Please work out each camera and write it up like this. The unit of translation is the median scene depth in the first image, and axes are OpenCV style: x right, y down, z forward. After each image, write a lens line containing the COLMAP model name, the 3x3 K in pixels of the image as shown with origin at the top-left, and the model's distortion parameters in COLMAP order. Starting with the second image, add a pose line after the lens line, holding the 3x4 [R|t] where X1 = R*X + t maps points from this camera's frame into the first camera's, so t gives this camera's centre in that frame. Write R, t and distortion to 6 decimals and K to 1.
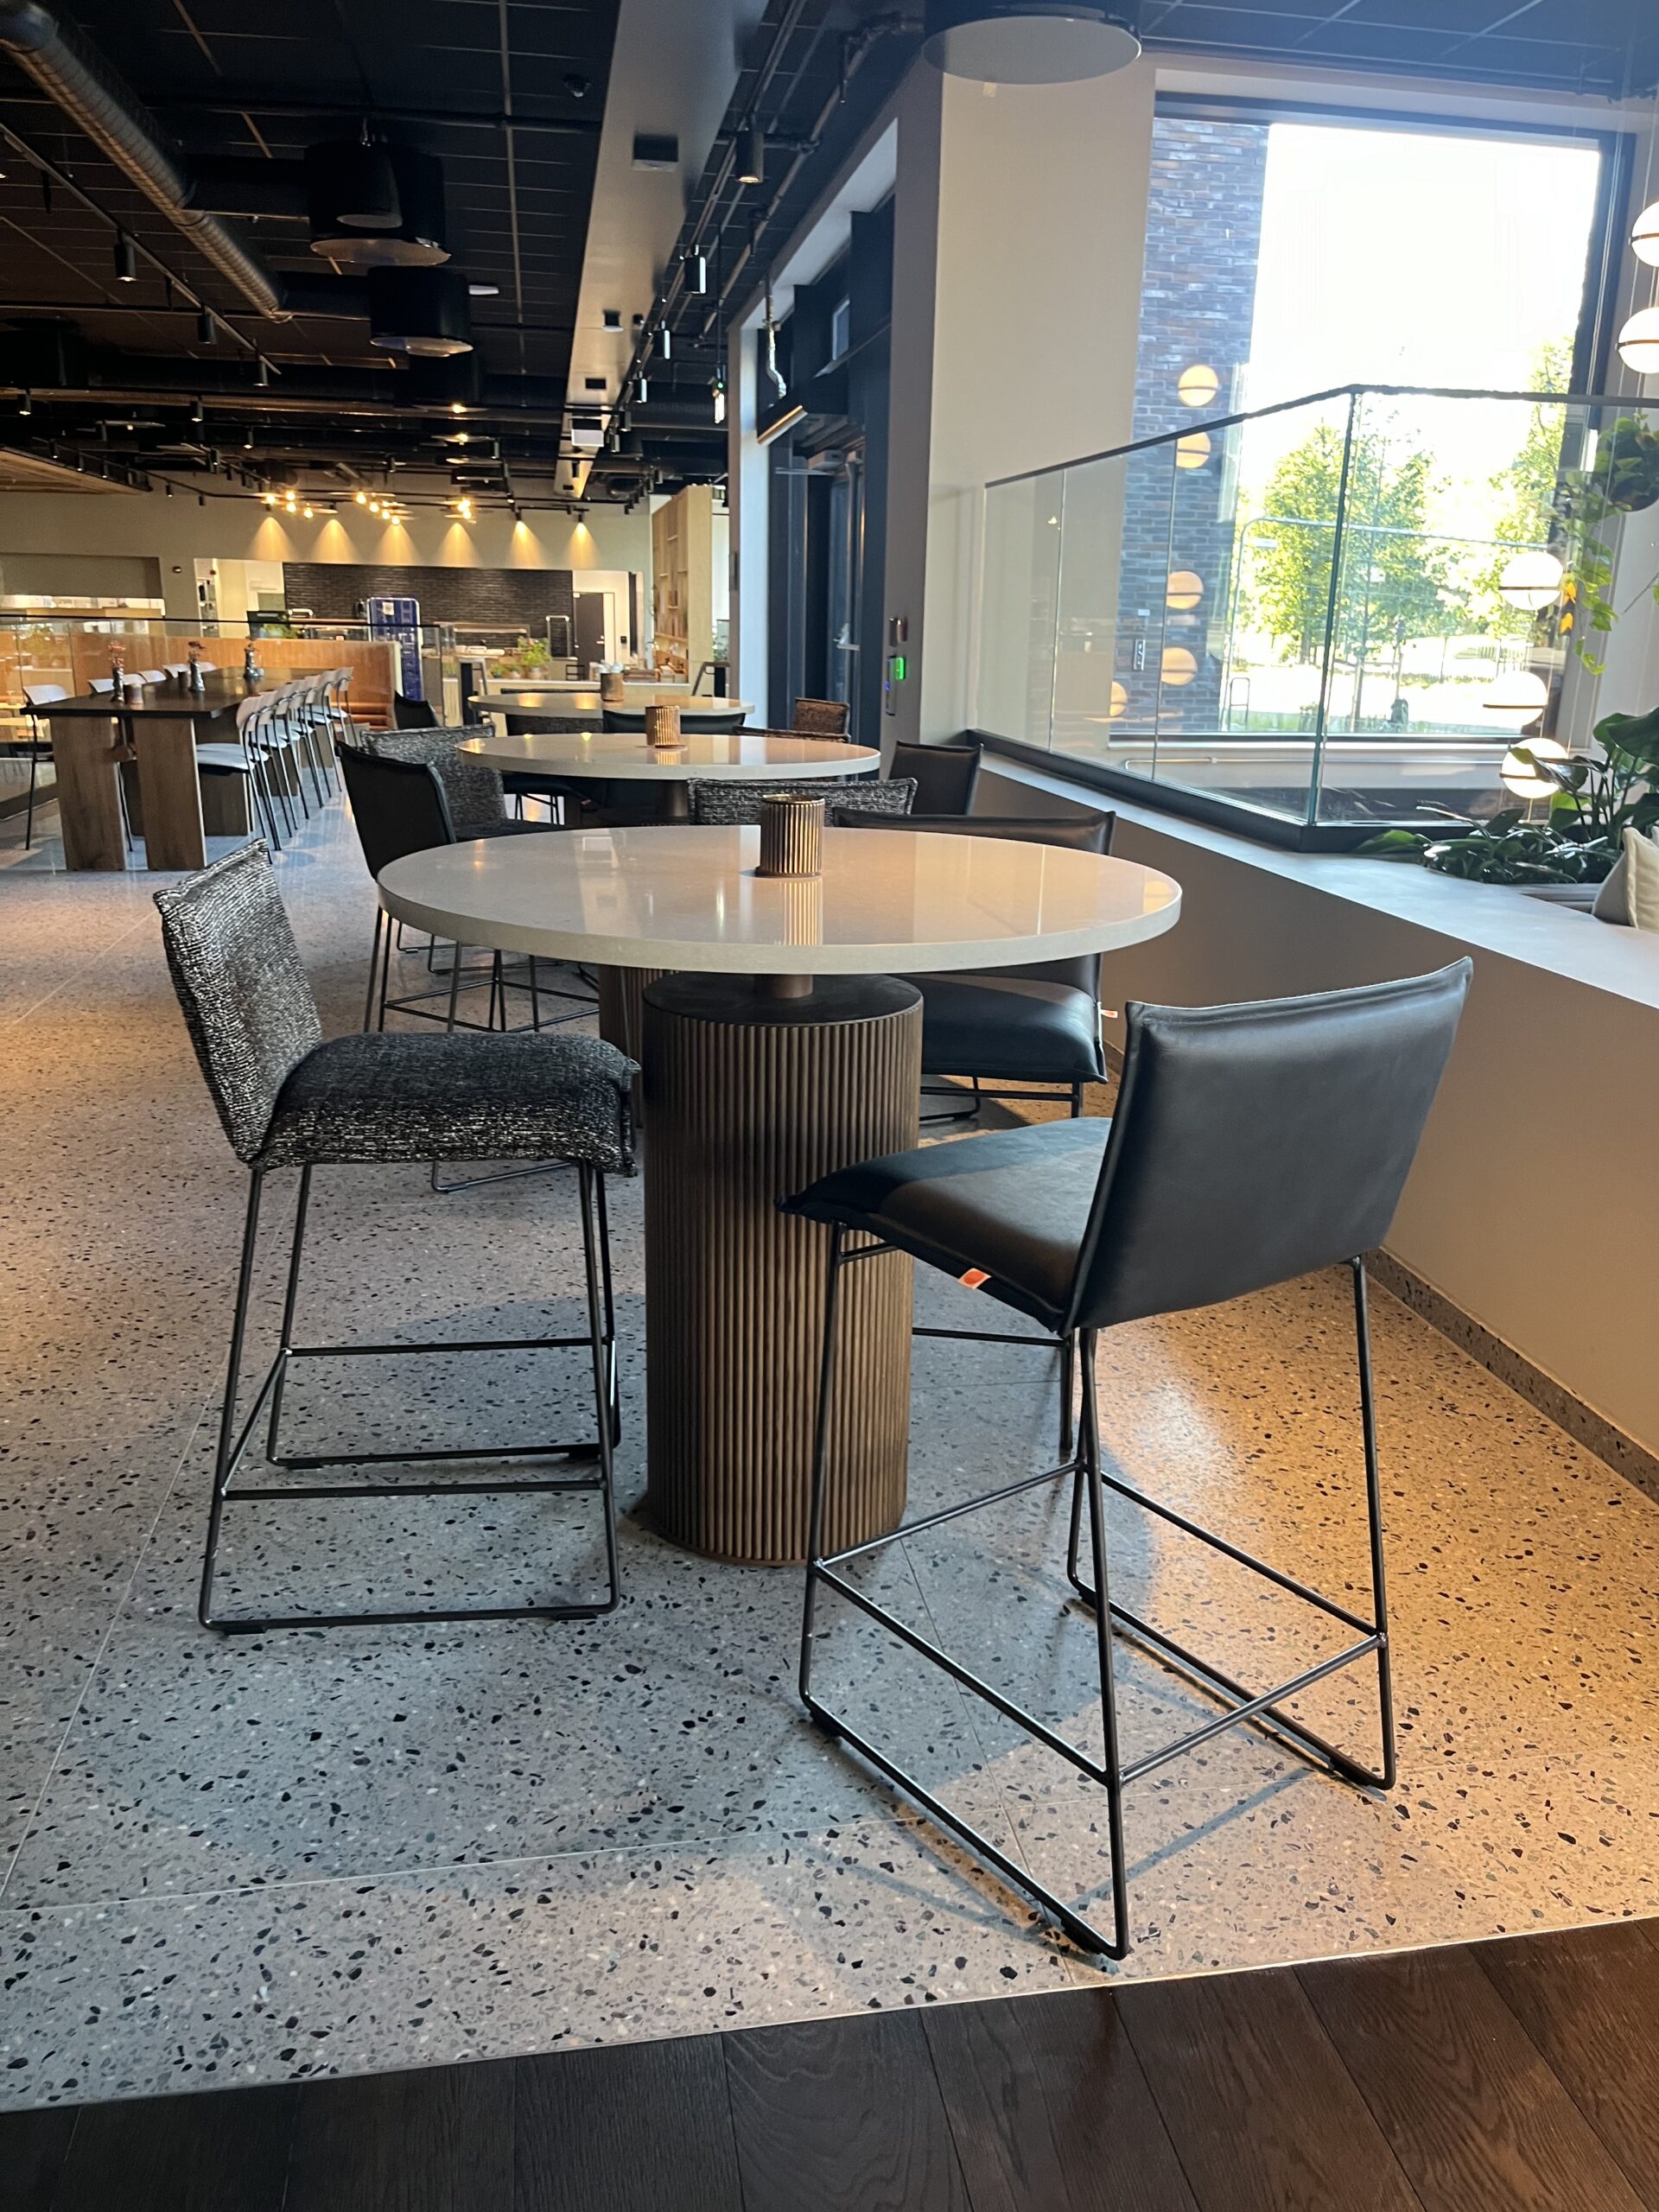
lens RADIAL K [[1702.8, 0, 824.4], [0, 1702.8, 1101.4], [0, 0, 1]] dist [0.085069, -0.136668]
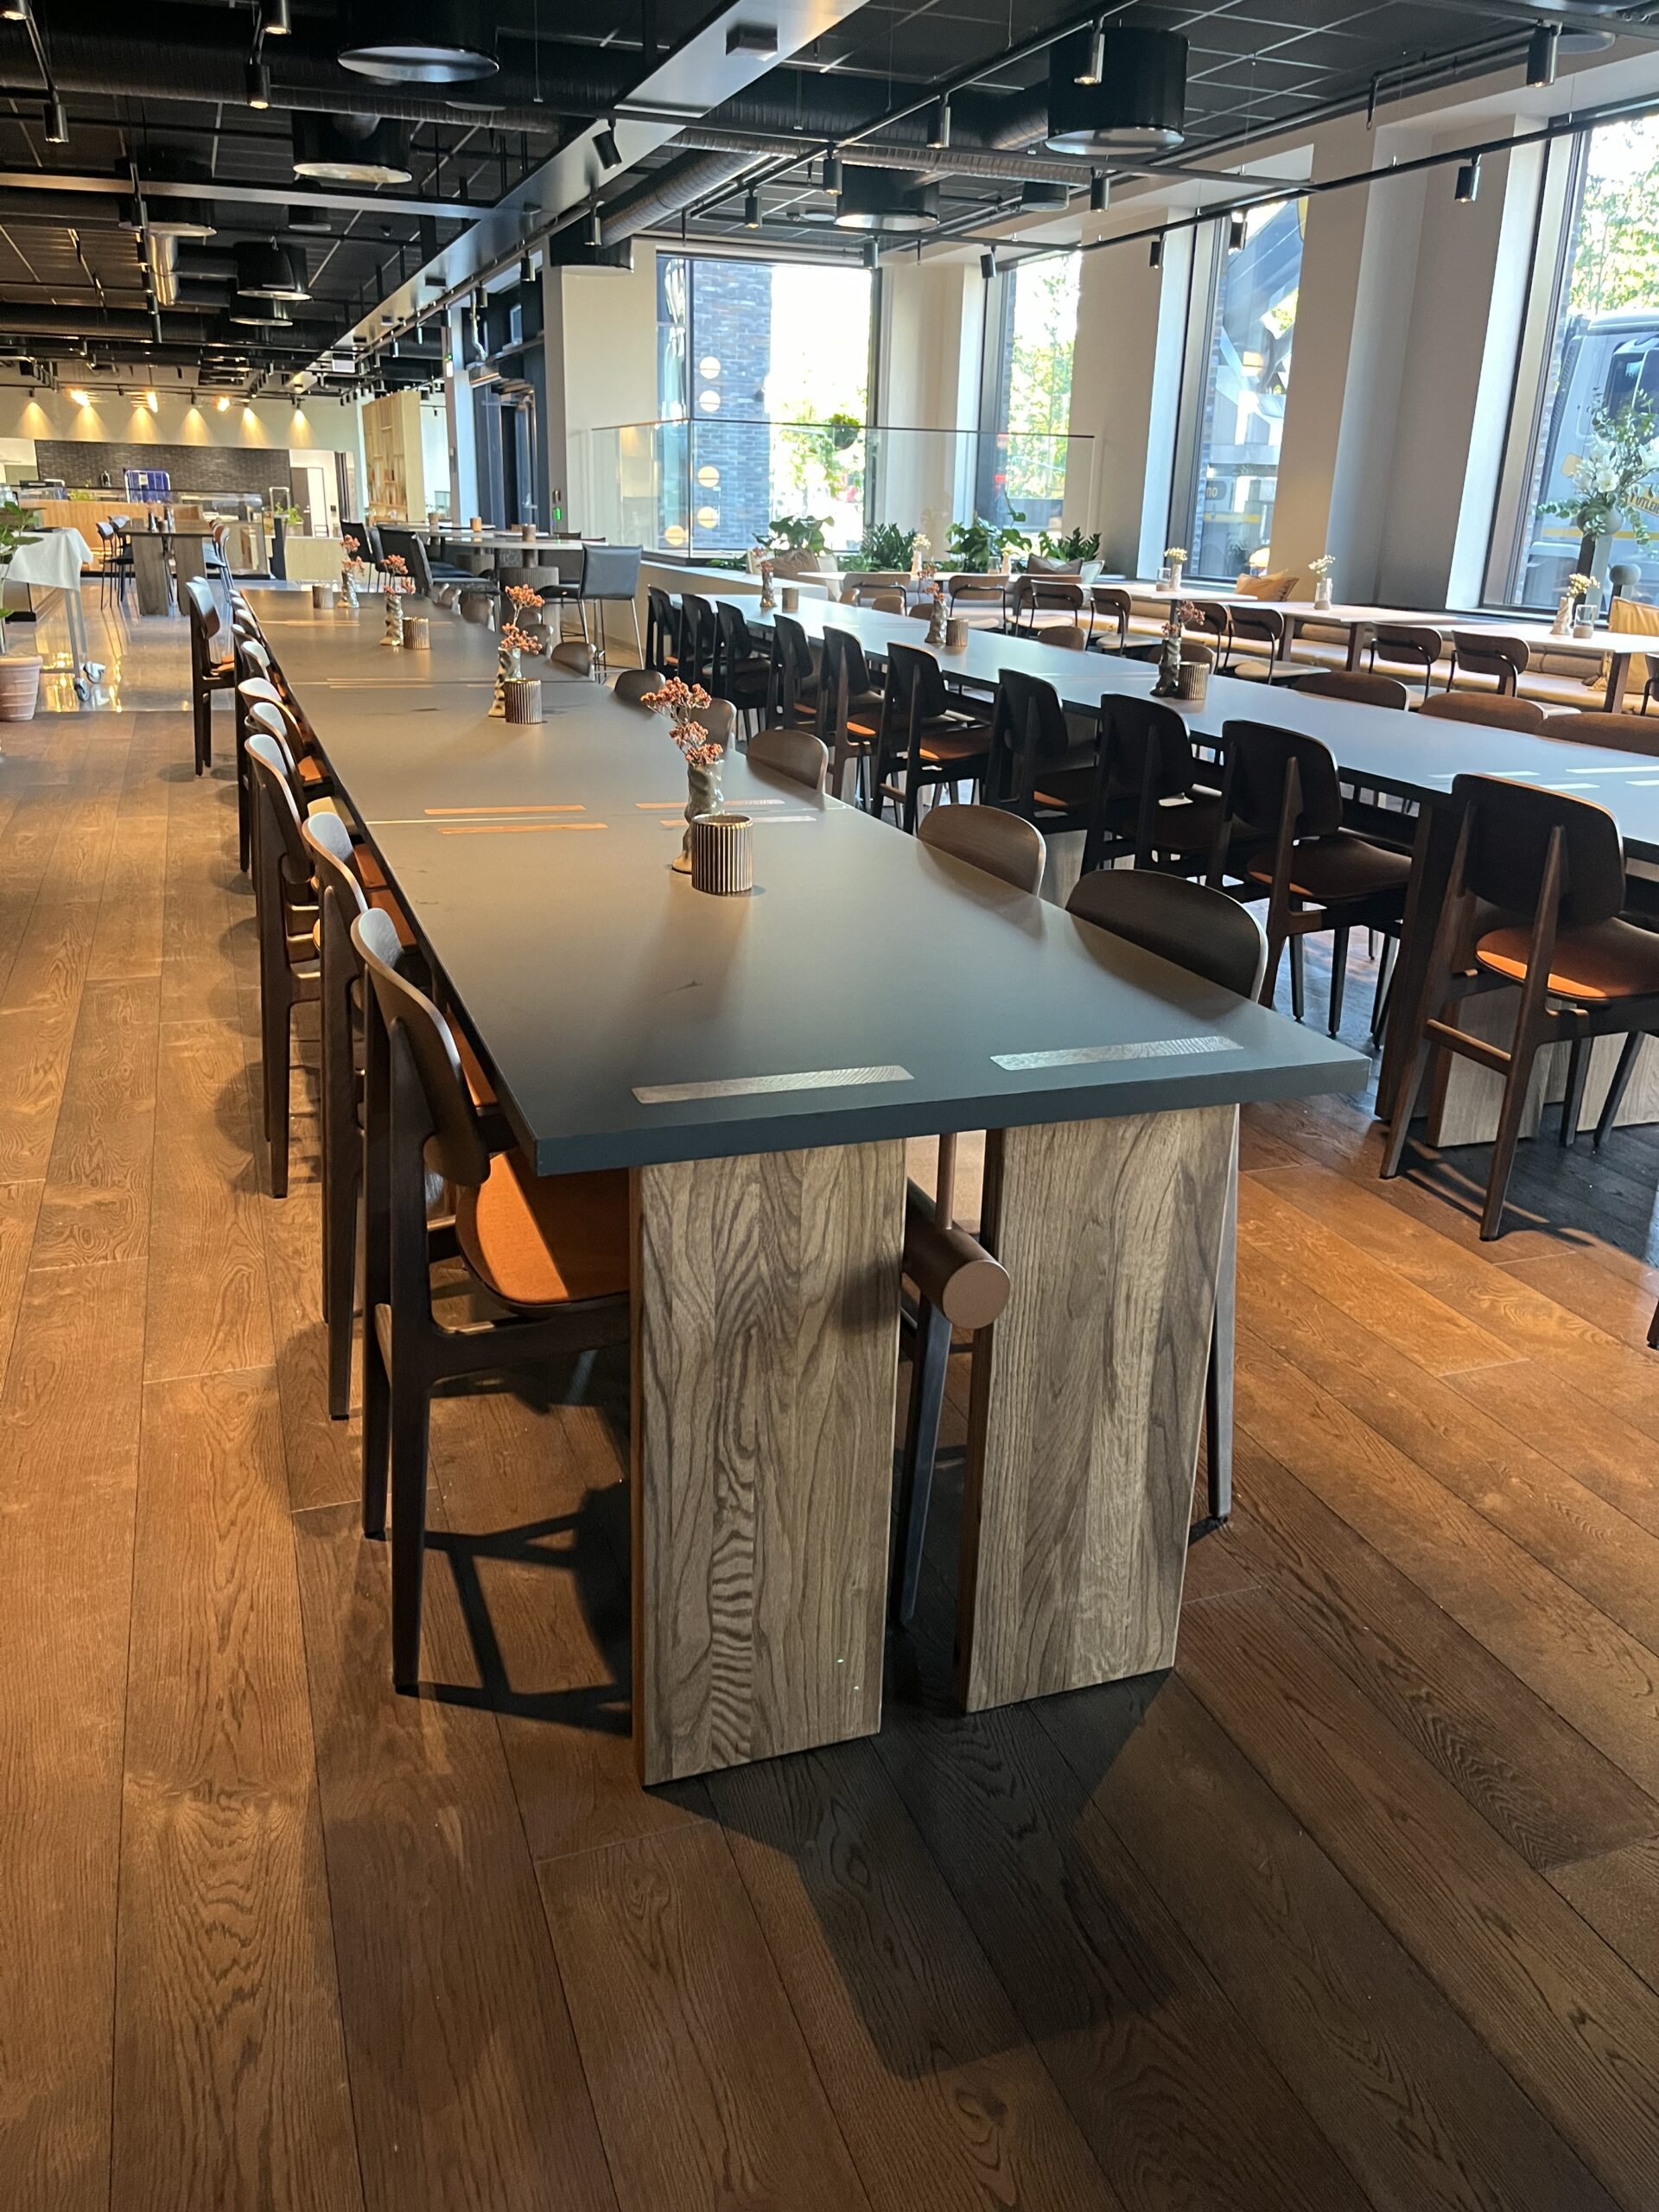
lens RADIAL K [[1702.8, 0, 824.4], [0, 1702.8, 1101.4], [0, 0, 1]] dist [0.085069, -0.136668]
pose [[0.983925, -0.051369, 0.171034, -0.017450], [0.040346, 0.996915, 0.067318, 0.184347], [-0.173965, -0.059335, 0.982963, -0.642753]]
